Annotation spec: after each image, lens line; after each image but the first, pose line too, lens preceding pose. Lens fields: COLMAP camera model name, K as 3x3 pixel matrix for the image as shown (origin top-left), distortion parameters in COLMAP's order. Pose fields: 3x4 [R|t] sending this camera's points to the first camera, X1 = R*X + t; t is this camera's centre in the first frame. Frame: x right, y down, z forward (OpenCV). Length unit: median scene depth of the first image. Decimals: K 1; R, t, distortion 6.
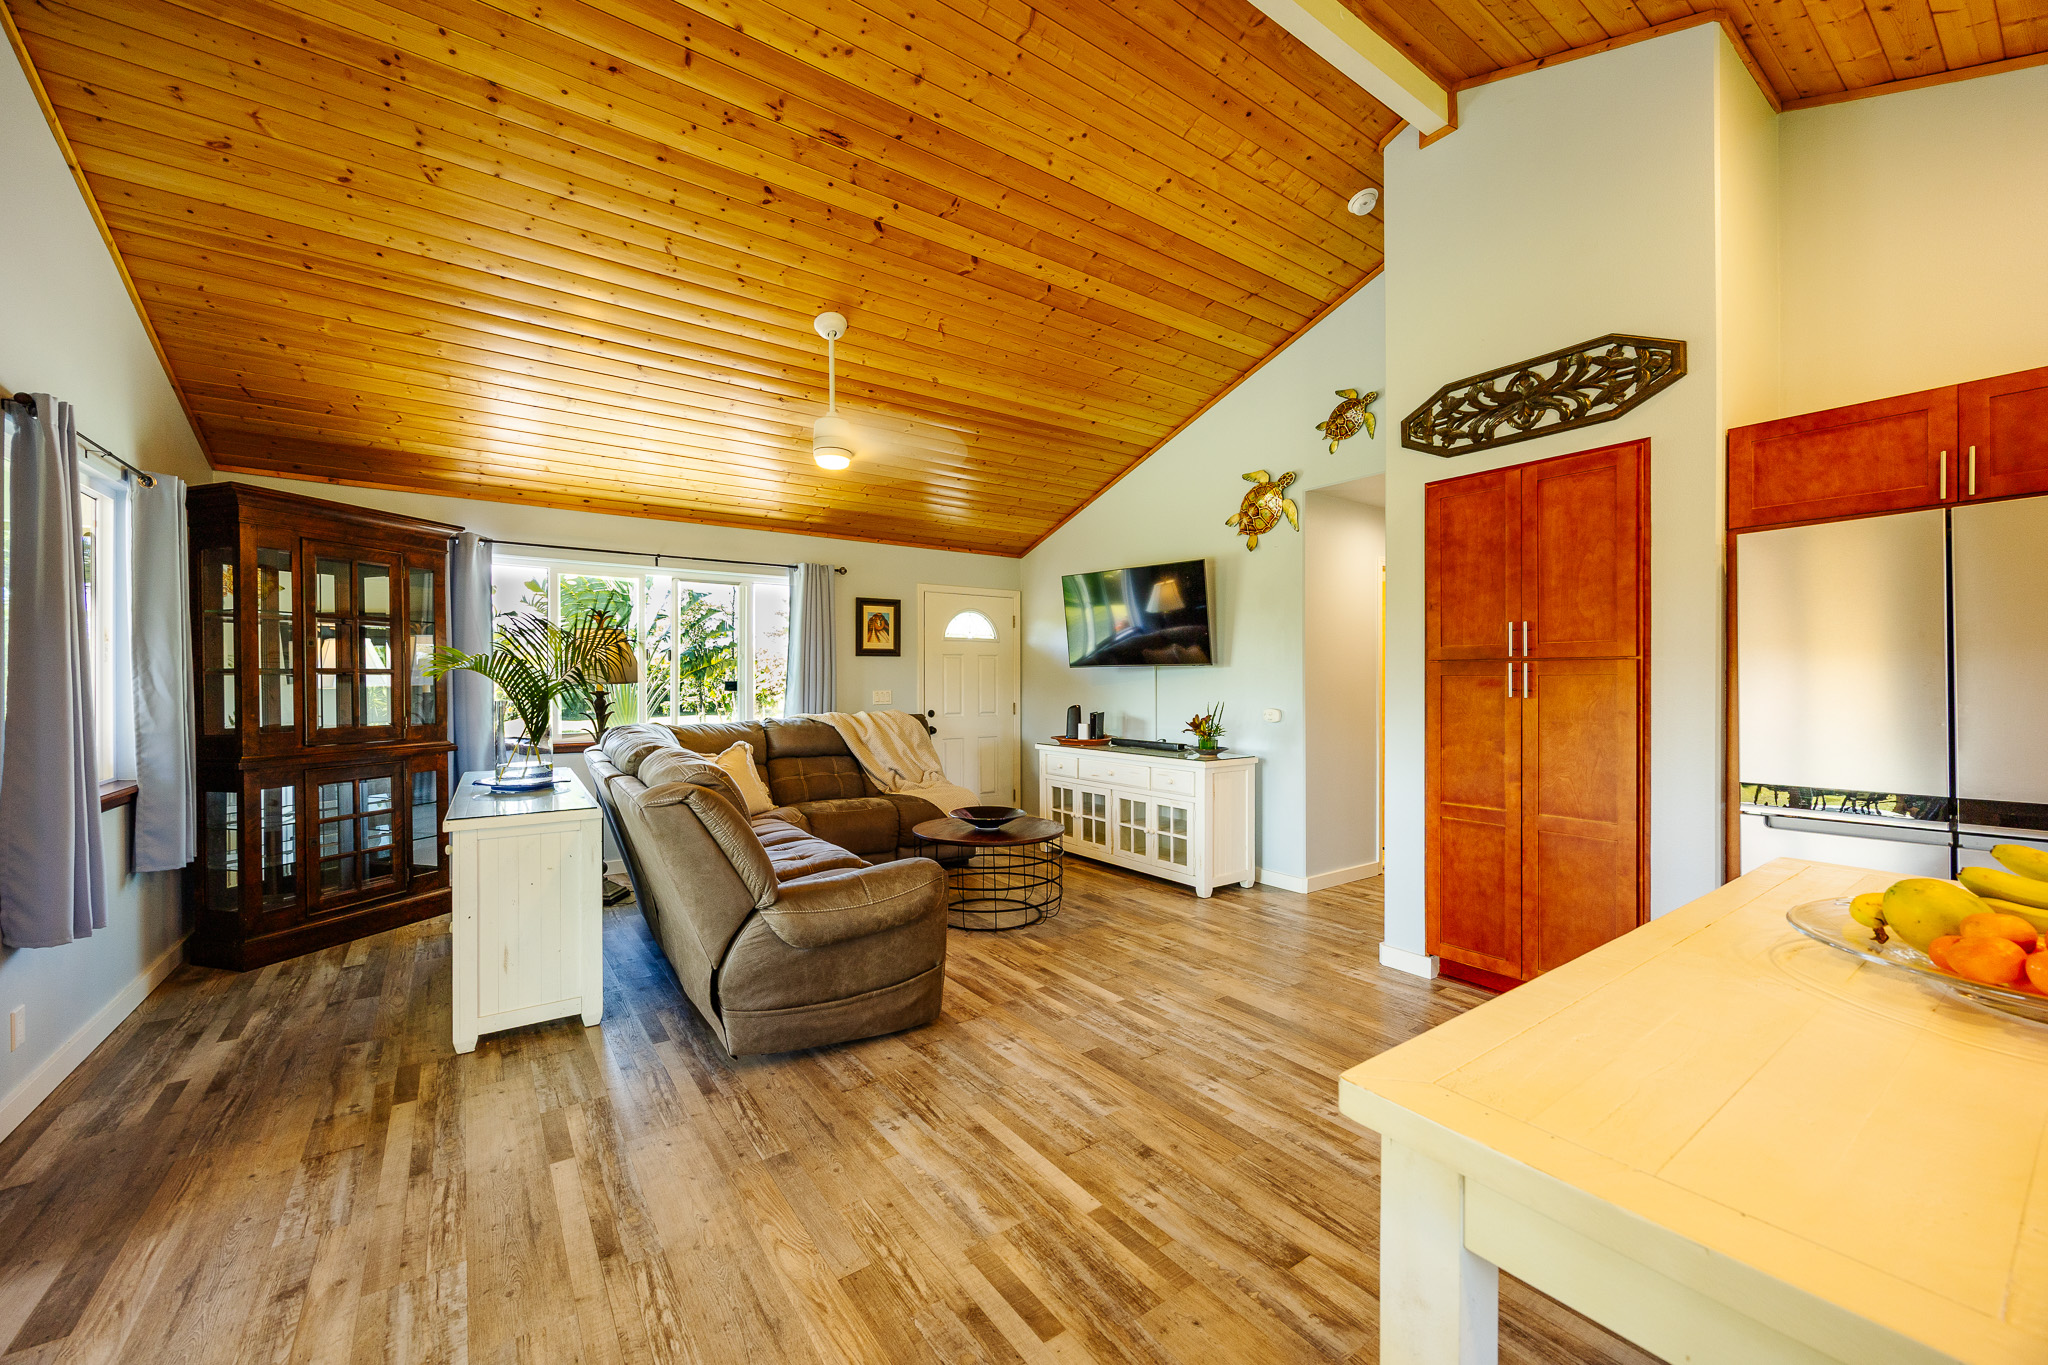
lens RADIAL K [[789.2, 0, 1019.2], [0, 789.2, 682.8], [0, 0, 1]] dist [-0.002625, 0.000354]
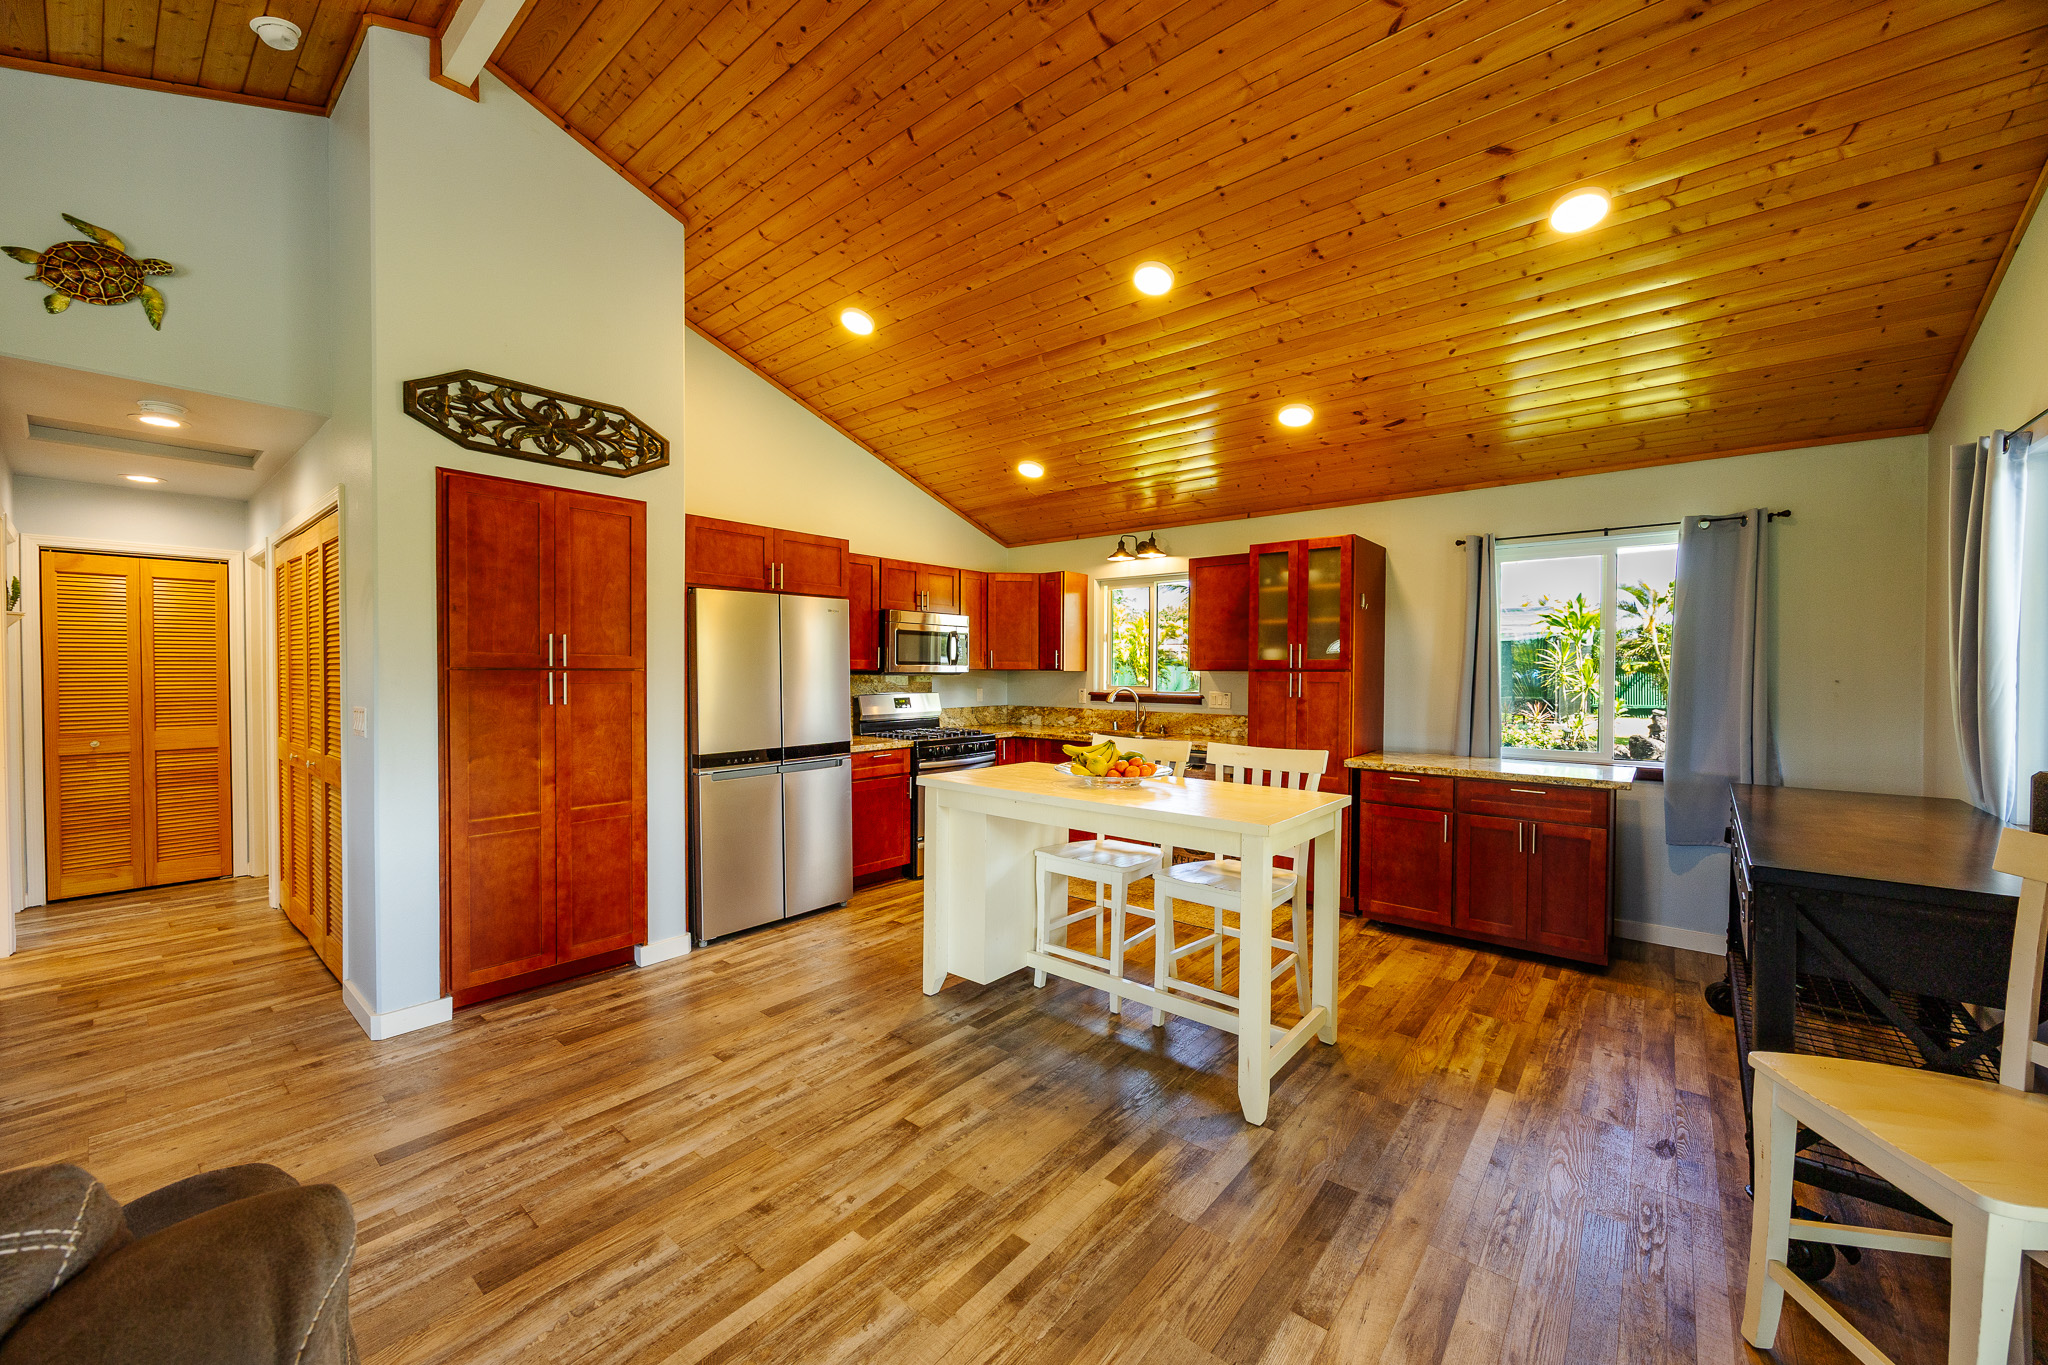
lens RADIAL K [[789.2, 0, 1019.2], [0, 789.2, 682.8], [0, 0, 1]] dist [-0.002625, 0.000354]
pose [[-0.262212, -0.015308, 0.964889, -0.534664], [-0.002374, 0.999881, 0.015218, -0.026884], [-0.965007, 0.001699, -0.262217, 0.628803]]
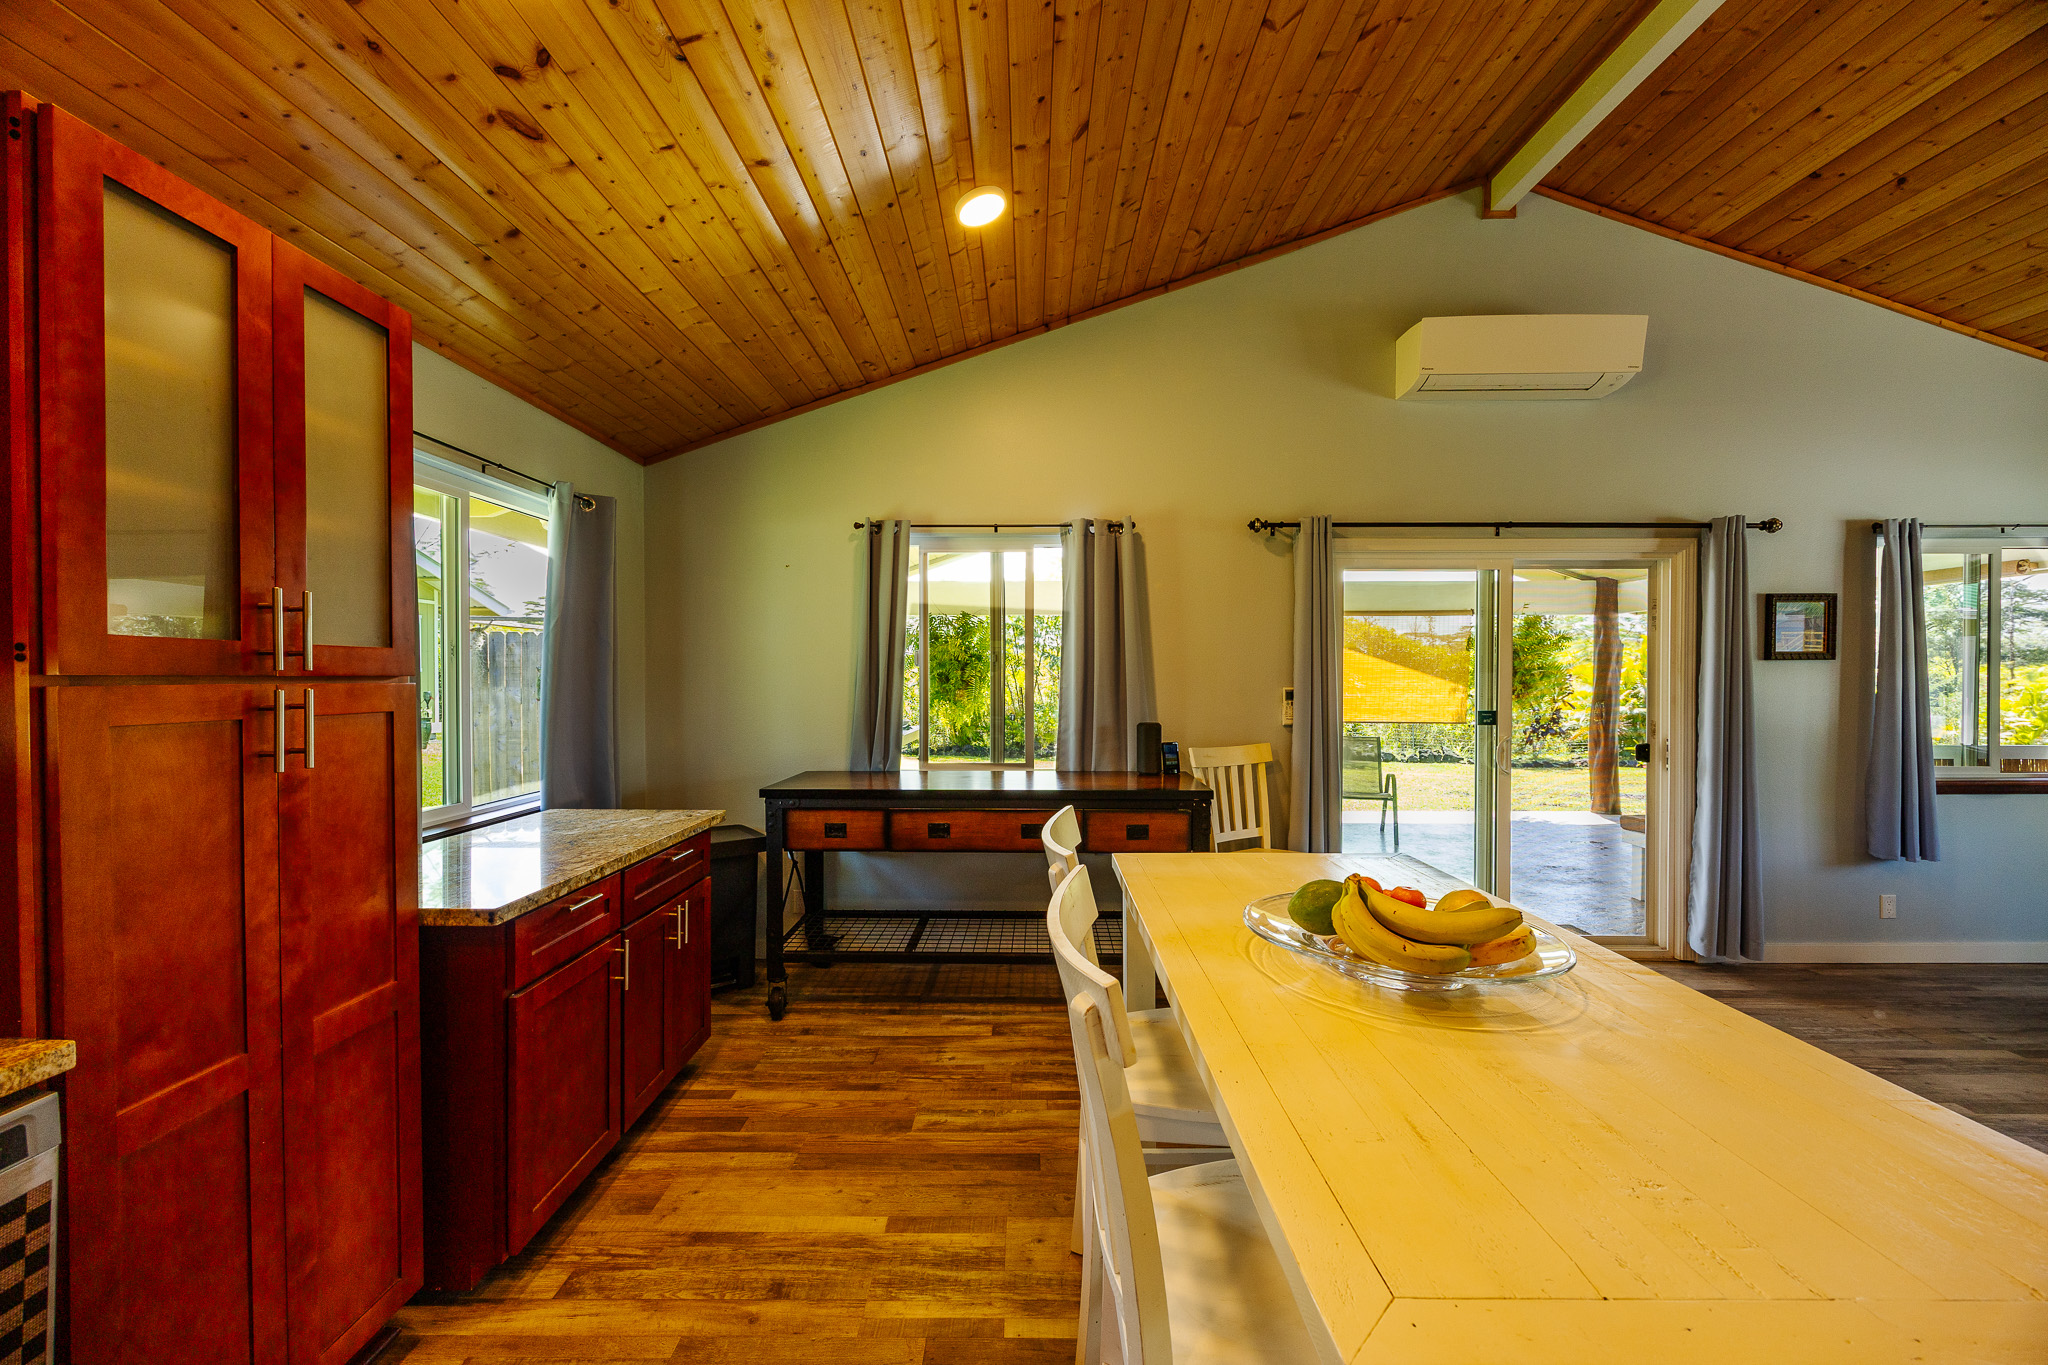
lens RADIAL K [[774.9, 0, 1023.5], [0, 774.9, 683.7], [0, 0, 1]] dist [-0.003661, 0.000260]
pose [[-0.579930, 0.008837, -0.814618, 0.770995], [-0.000954, 0.999933, 0.011527, -0.030929], [0.814666, 0.007462, -0.579883, 0.335663]]
